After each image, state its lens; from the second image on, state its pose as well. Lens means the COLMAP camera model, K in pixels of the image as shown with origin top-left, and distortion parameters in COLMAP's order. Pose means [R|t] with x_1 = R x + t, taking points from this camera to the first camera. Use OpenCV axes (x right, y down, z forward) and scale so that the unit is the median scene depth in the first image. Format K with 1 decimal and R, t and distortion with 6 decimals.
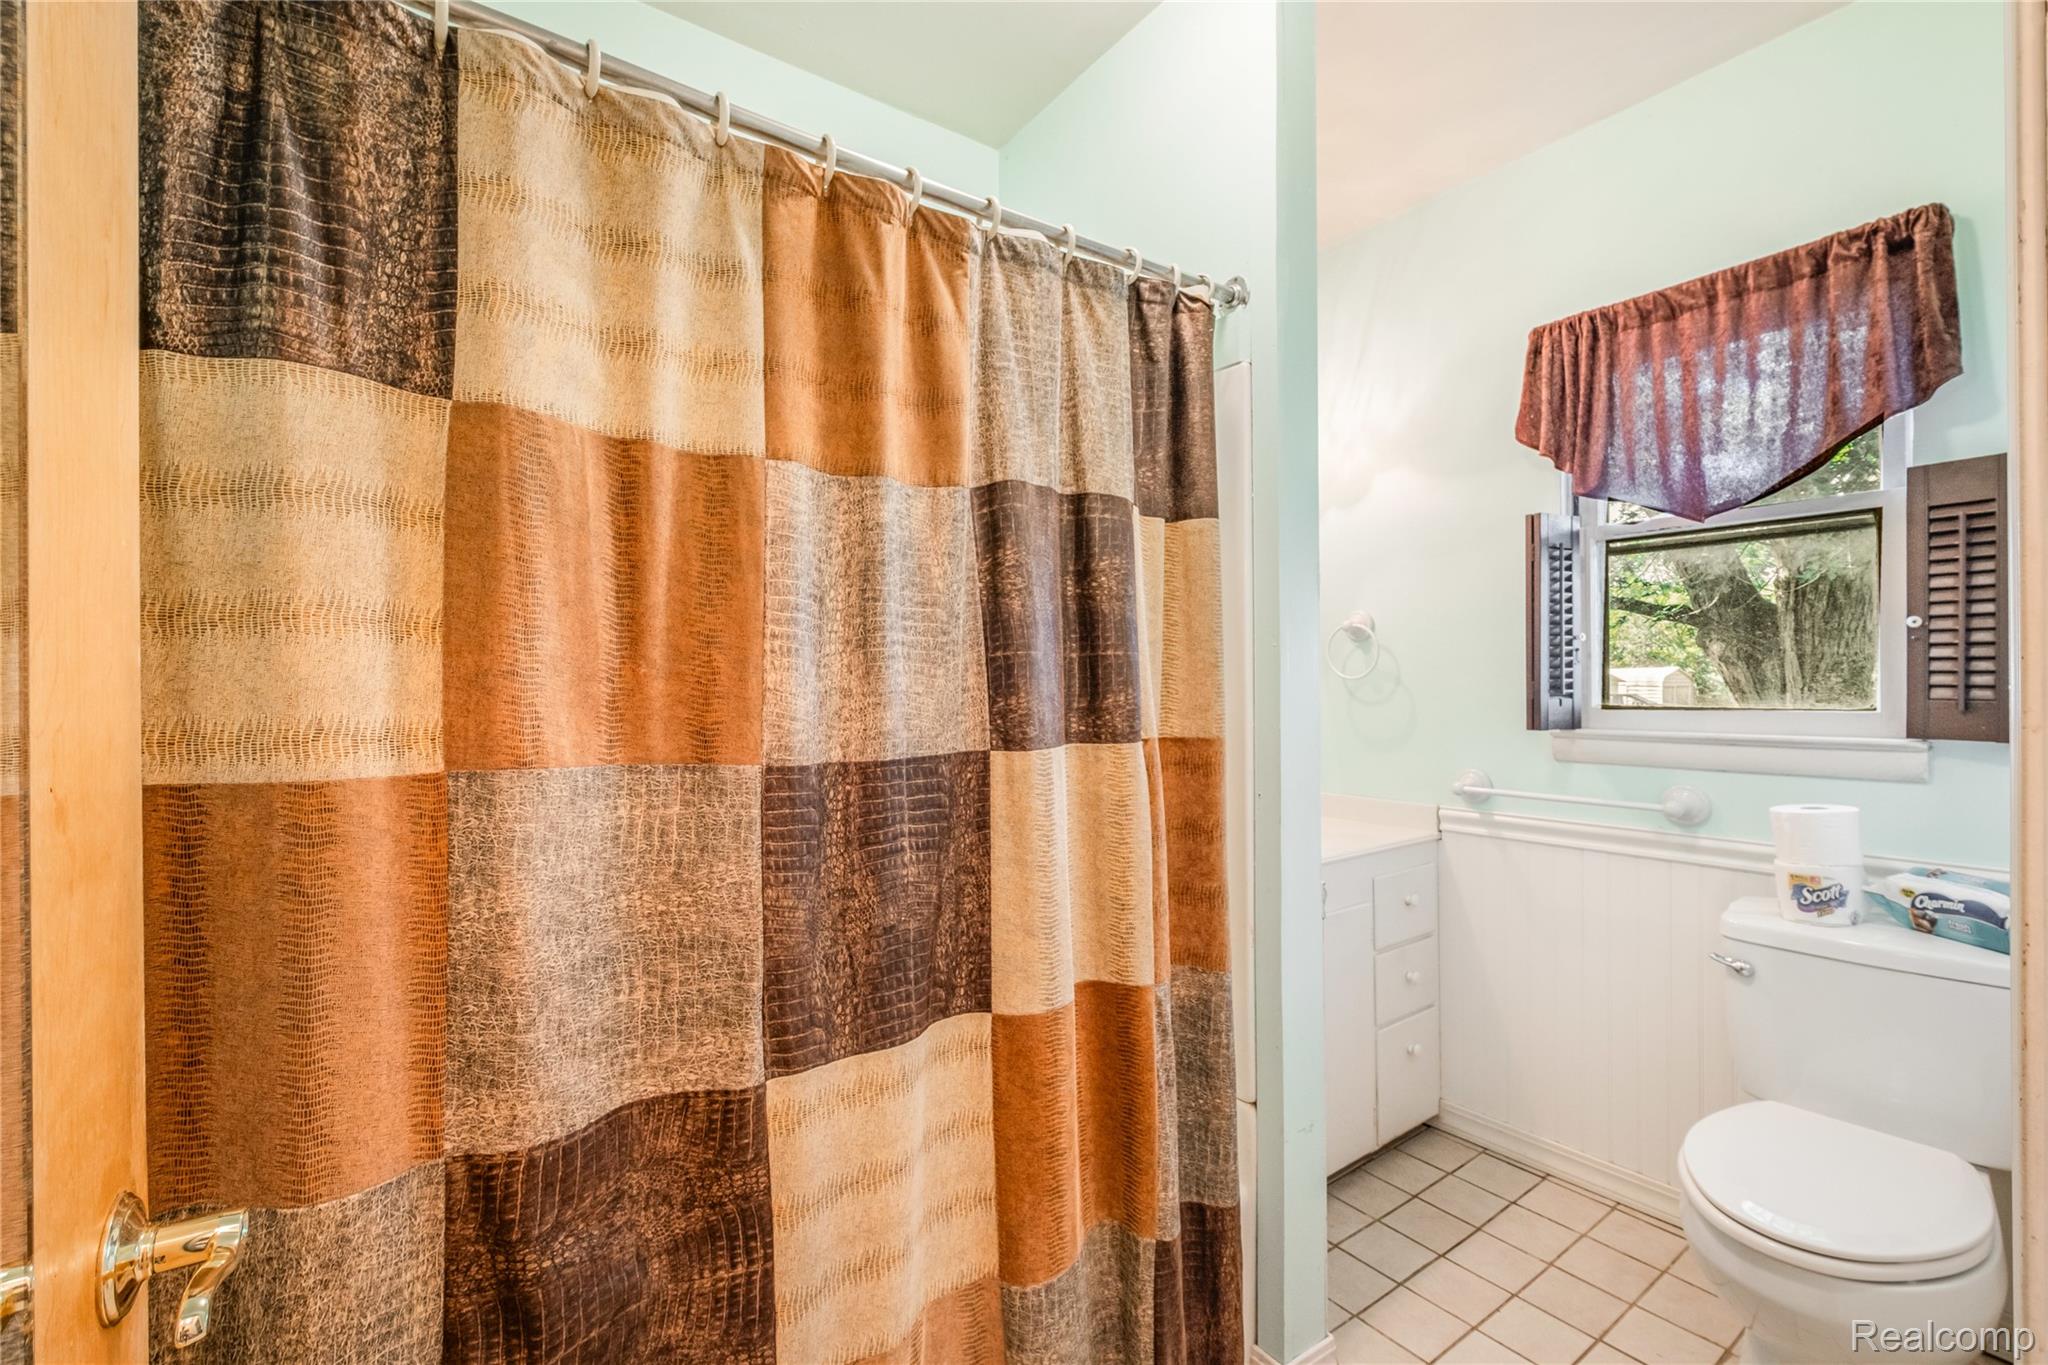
lens RADIAL K [[891.7, 0, 1021.6], [0, 891.7, 685.5], [0, 0, 1]] dist [-0.011537, -0.001527]
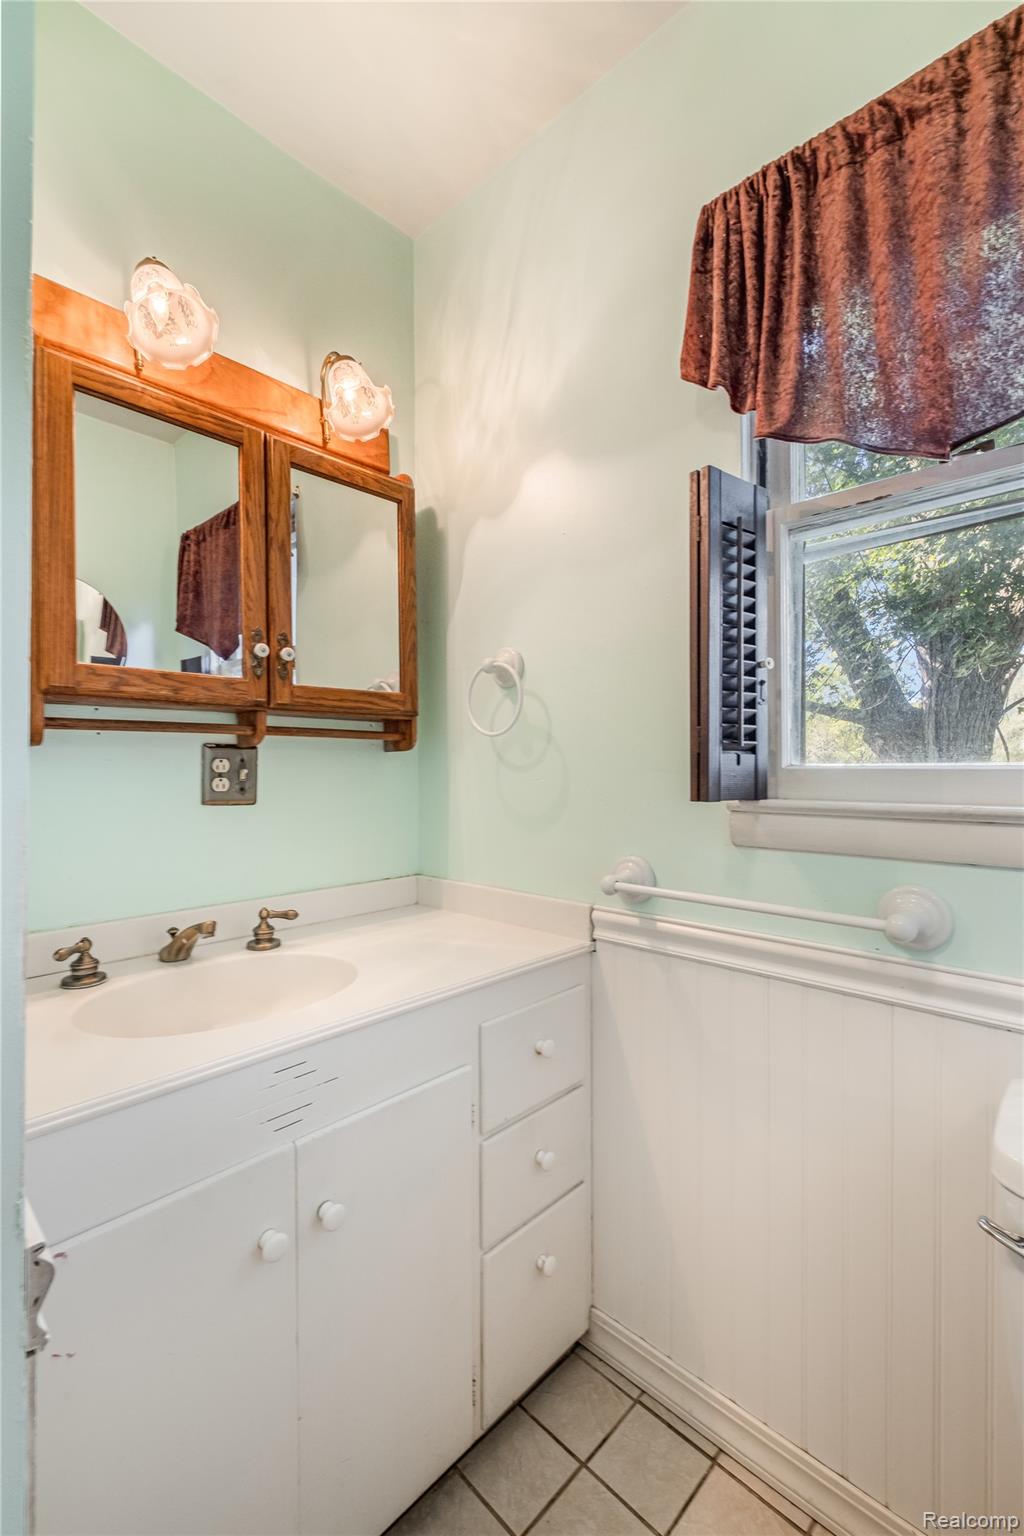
lens RADIAL K [[668.7, 0, 512.5], [0, 668.7, 768.6], [0, 0, 1]] dist [-0.011537, -0.001527]
pose [[0.985199, 0.006138, 0.171303, 0.355773], [-0.005190, 0.999969, -0.005981, 0.029535], [-0.171334, 0.005004, 0.985200, 0.537699]]
